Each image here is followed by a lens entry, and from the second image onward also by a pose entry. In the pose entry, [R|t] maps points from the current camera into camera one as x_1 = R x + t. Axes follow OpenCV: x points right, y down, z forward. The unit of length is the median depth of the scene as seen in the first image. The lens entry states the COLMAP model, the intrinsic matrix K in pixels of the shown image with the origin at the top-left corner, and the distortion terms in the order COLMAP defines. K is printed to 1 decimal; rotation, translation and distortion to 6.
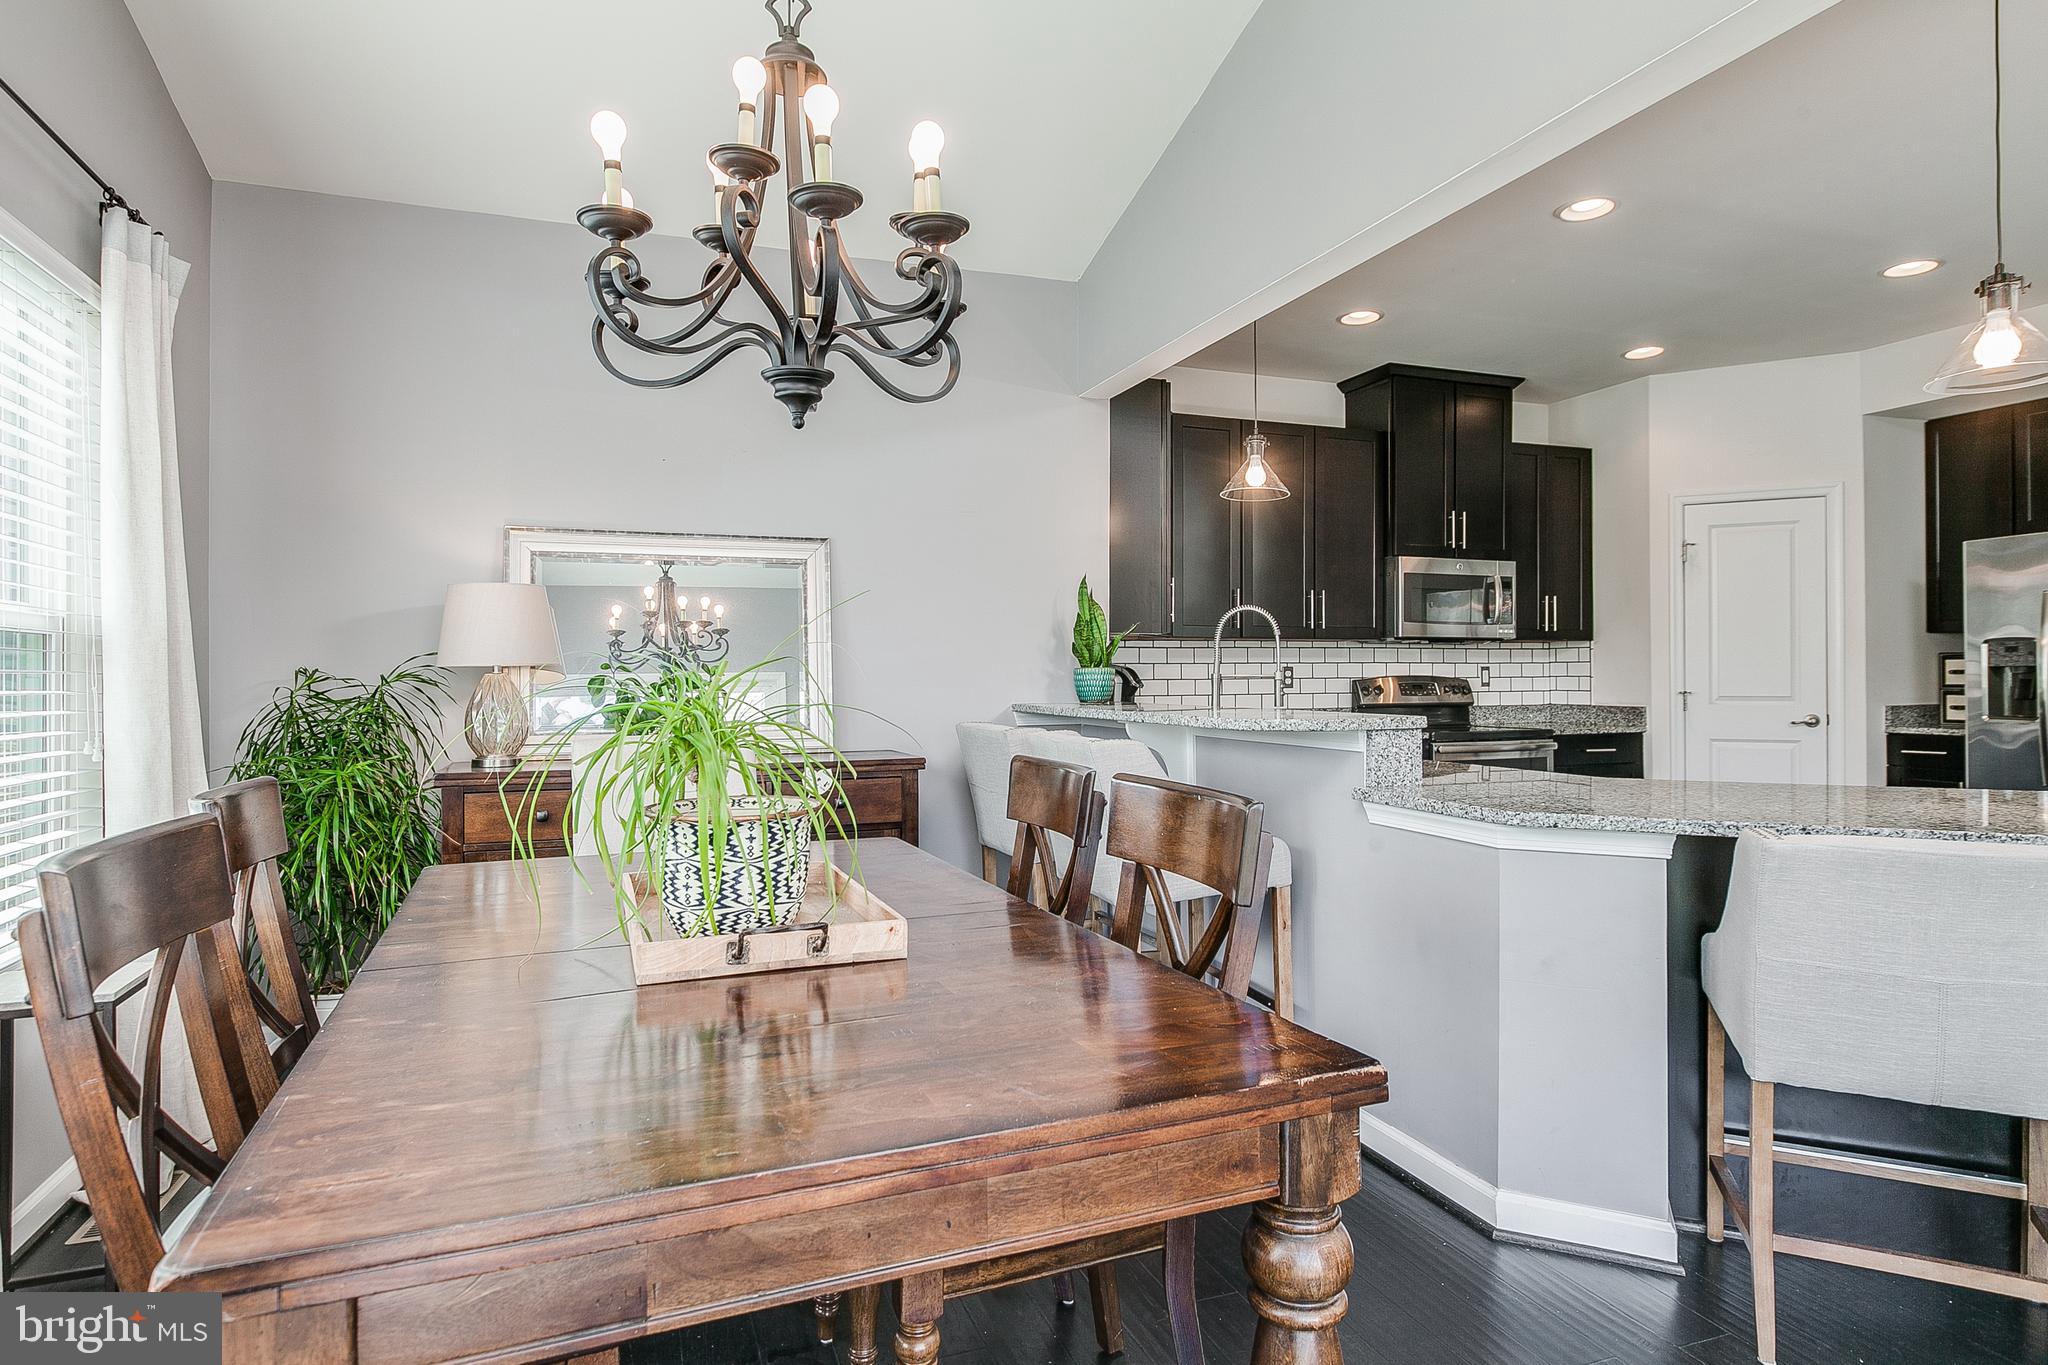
lens RADIAL K [[1110.4, 0, 1025.5], [0, 1110.4, 674.1], [0, 0, 1]] dist [0.002309, -0.001397]
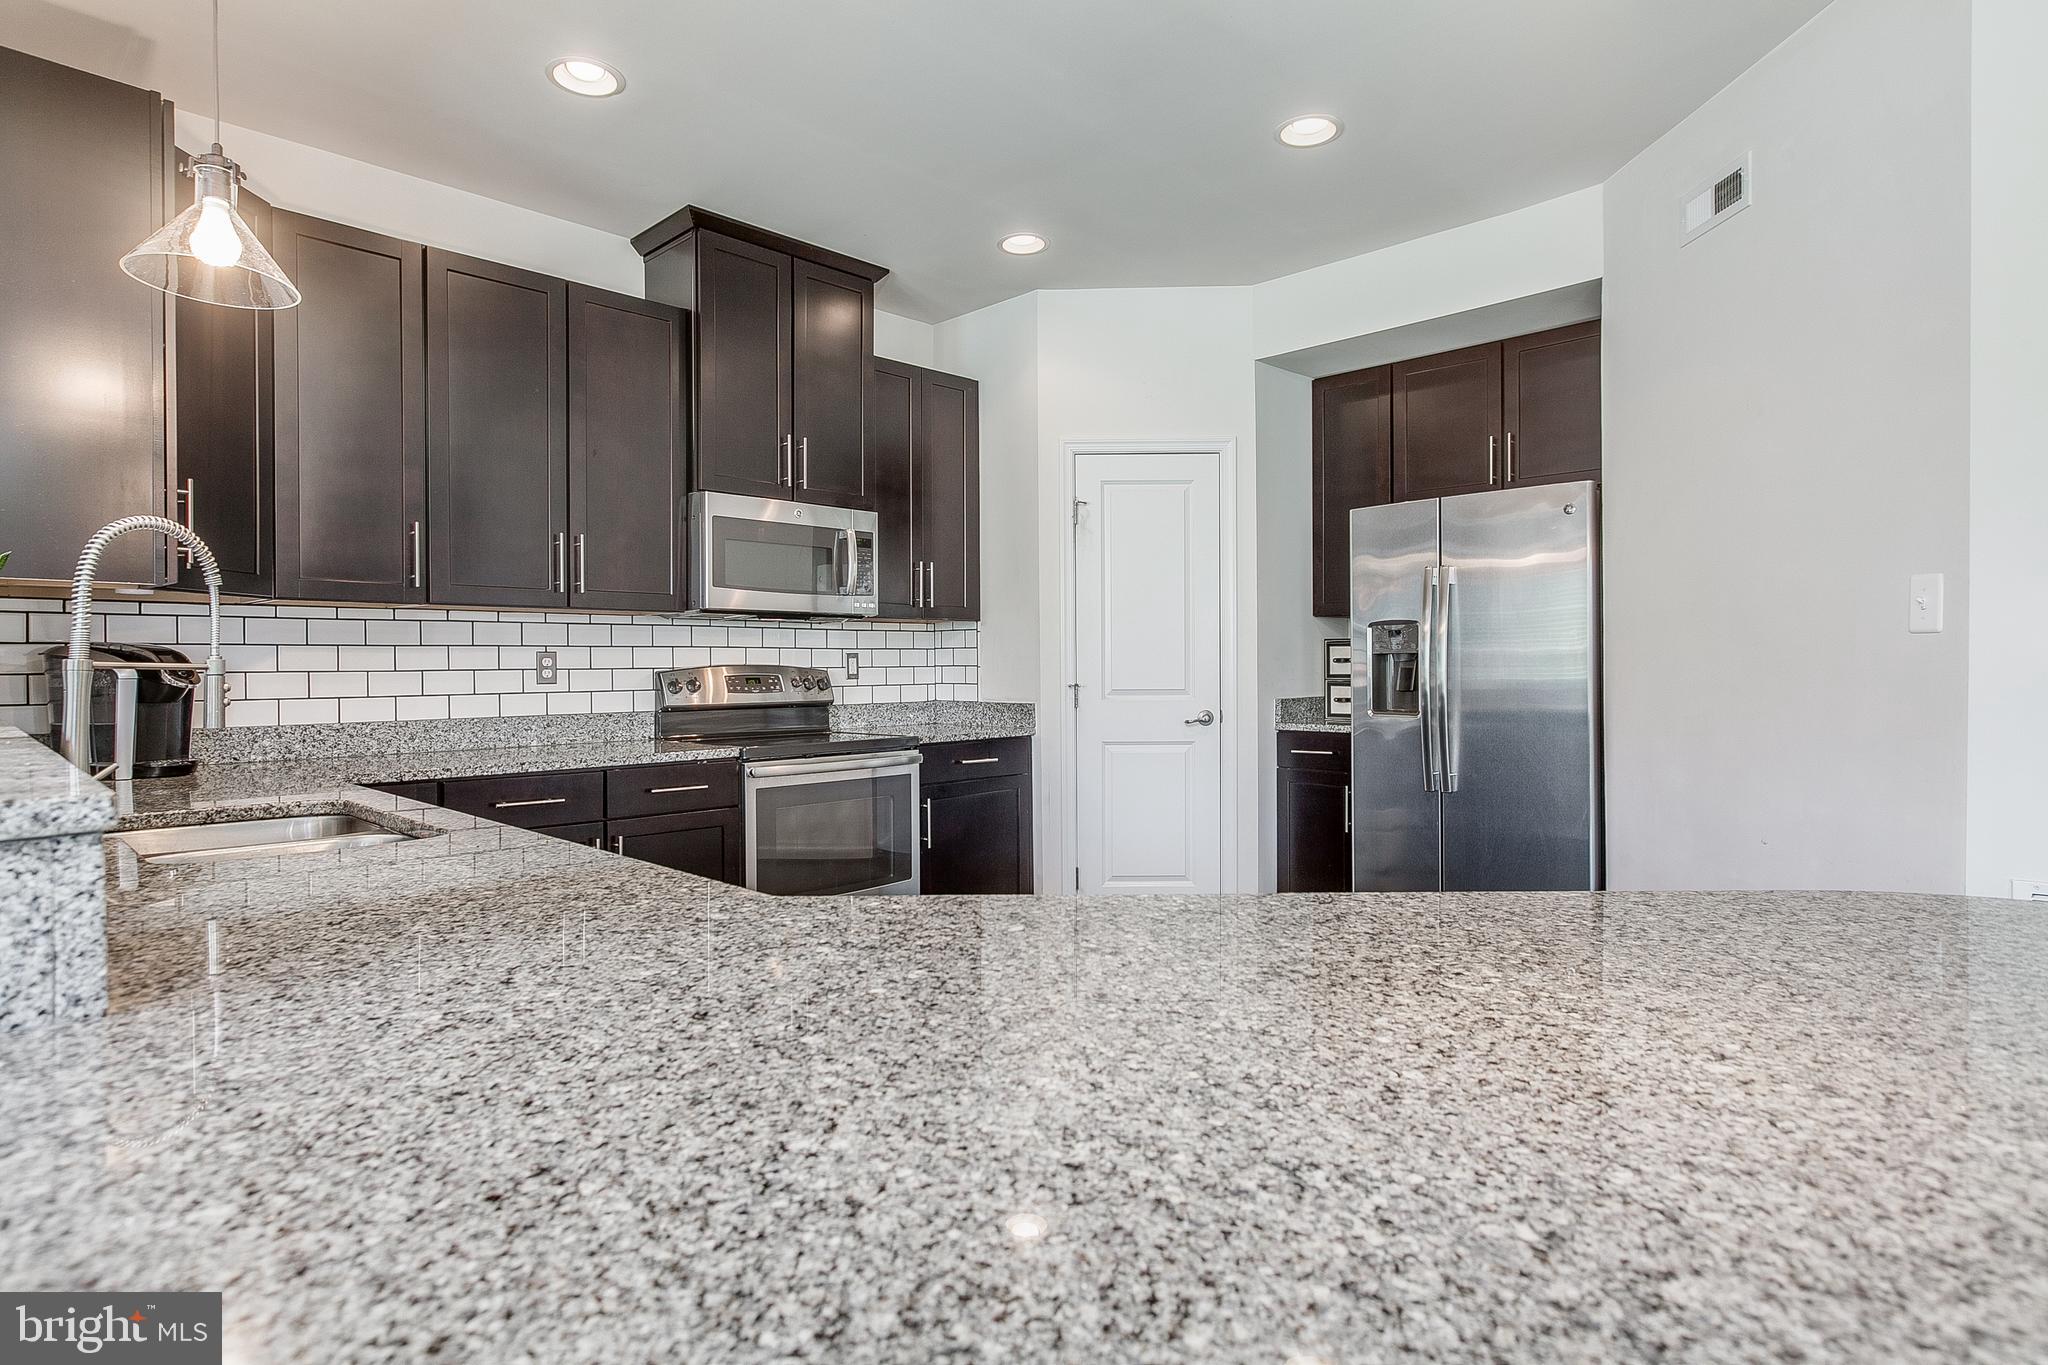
lens RADIAL K [[1110.4, 0, 1025.5], [0, 1110.4, 674.1], [0, 0, 1]] dist [0.002309, -0.001397]
pose [[0.906533, -0.003843, 0.422117, 0.222453], [0.000651, 0.999970, 0.007707, 0.002031], [-0.422134, -0.006712, 0.906509, 0.286434]]
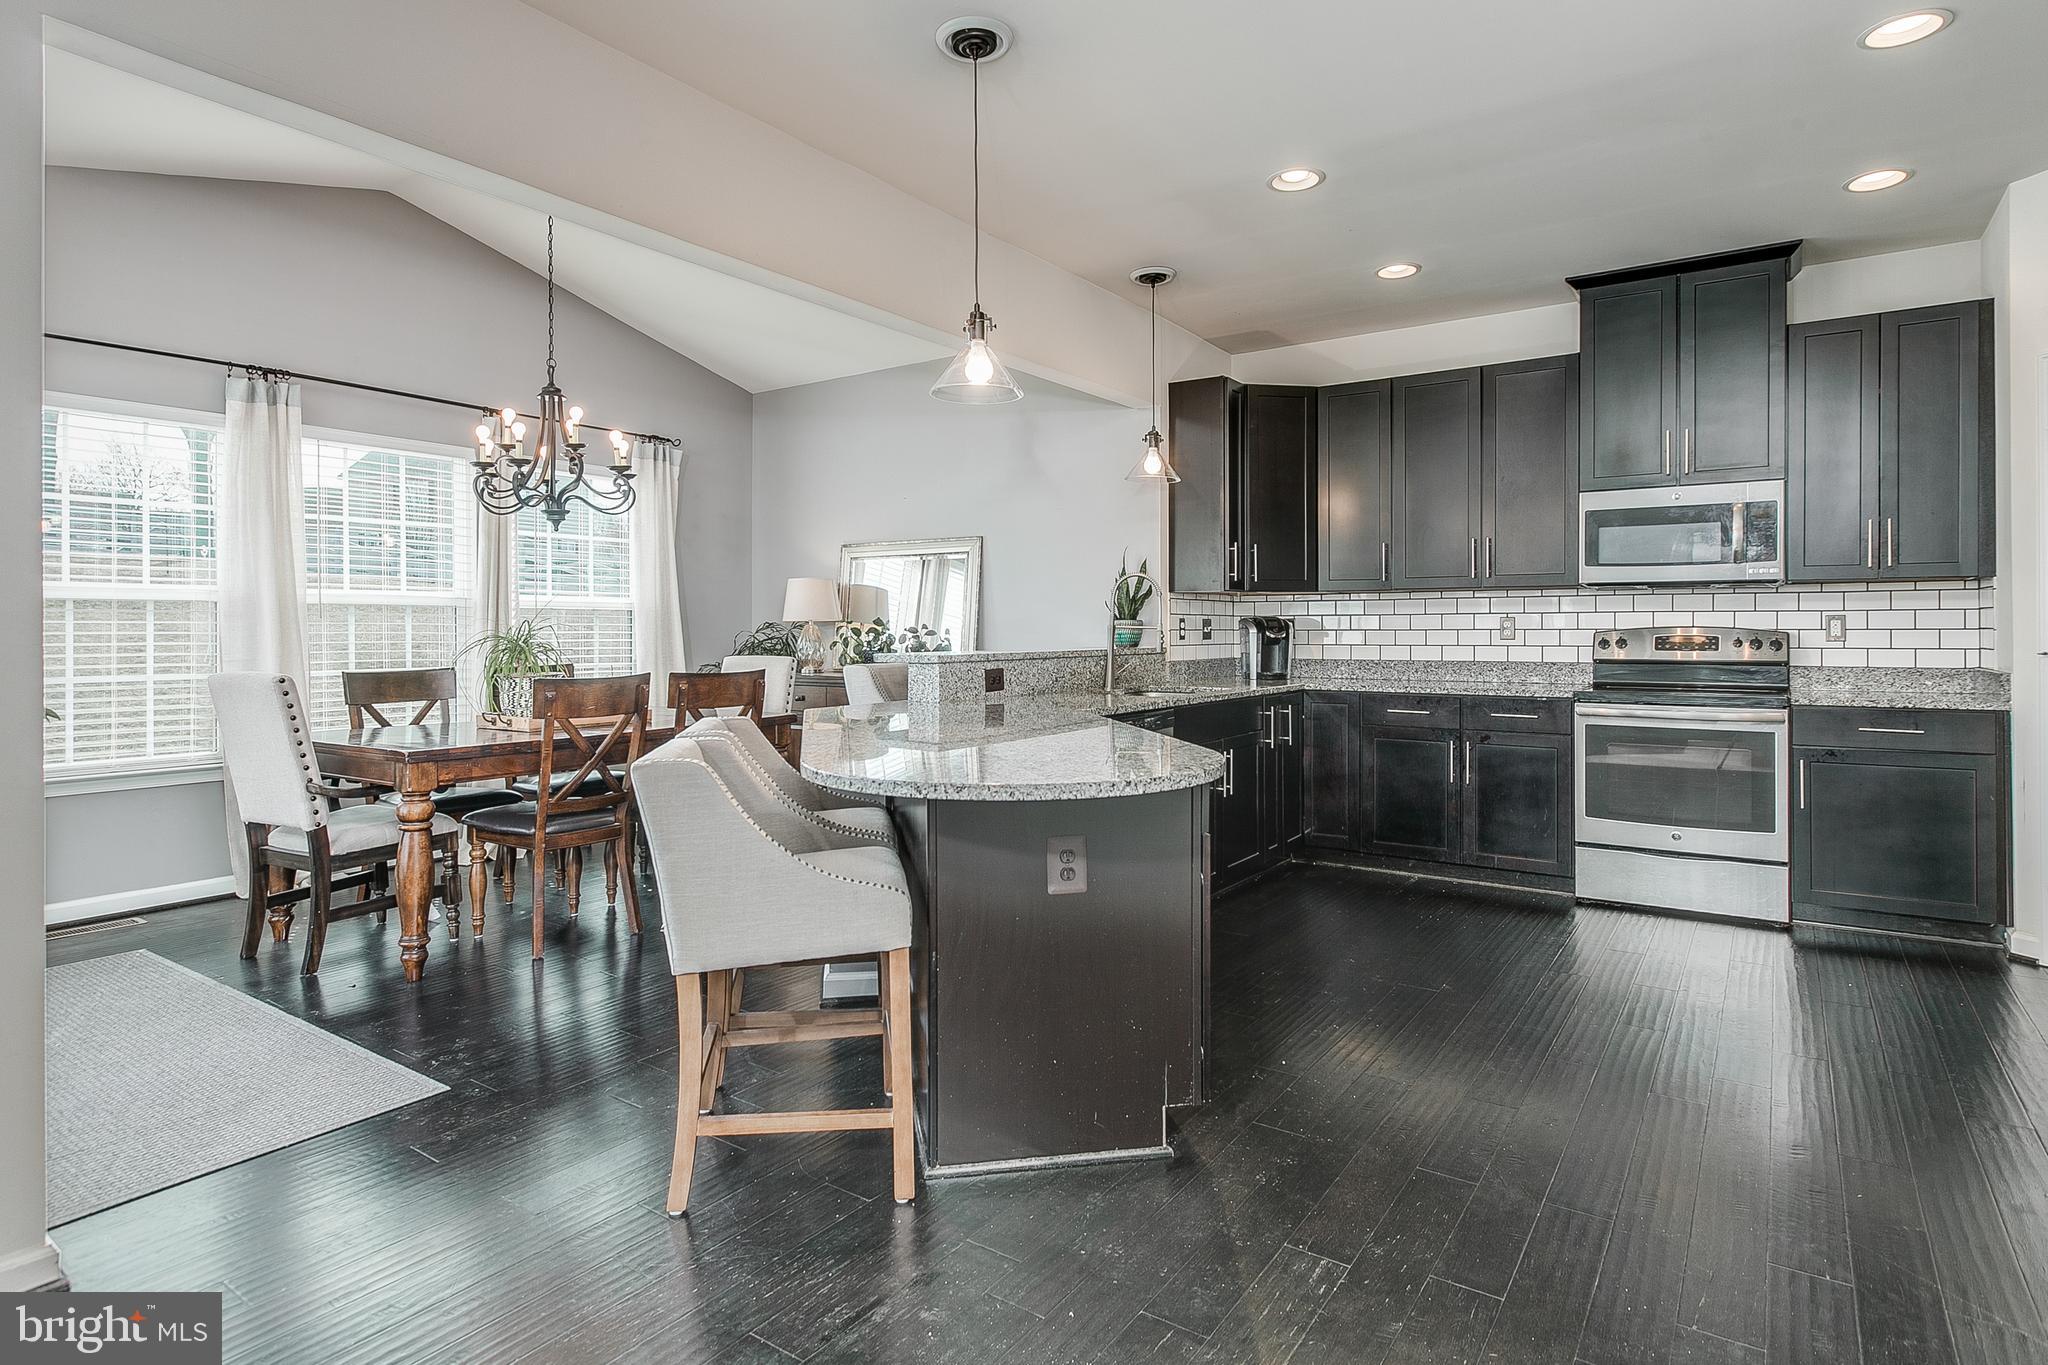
lens RADIAL K [[1071.5, 0, 1029.4], [0, 1071.5, 637.3], [0, 0, 1]] dist [0.003906, -0.013690]
pose [[0.581723, 0.011012, -0.813313, 0.770199], [0.000820, 0.999900, 0.014125, -0.002713], [0.813387, -0.008884, 0.581656, 0.136502]]
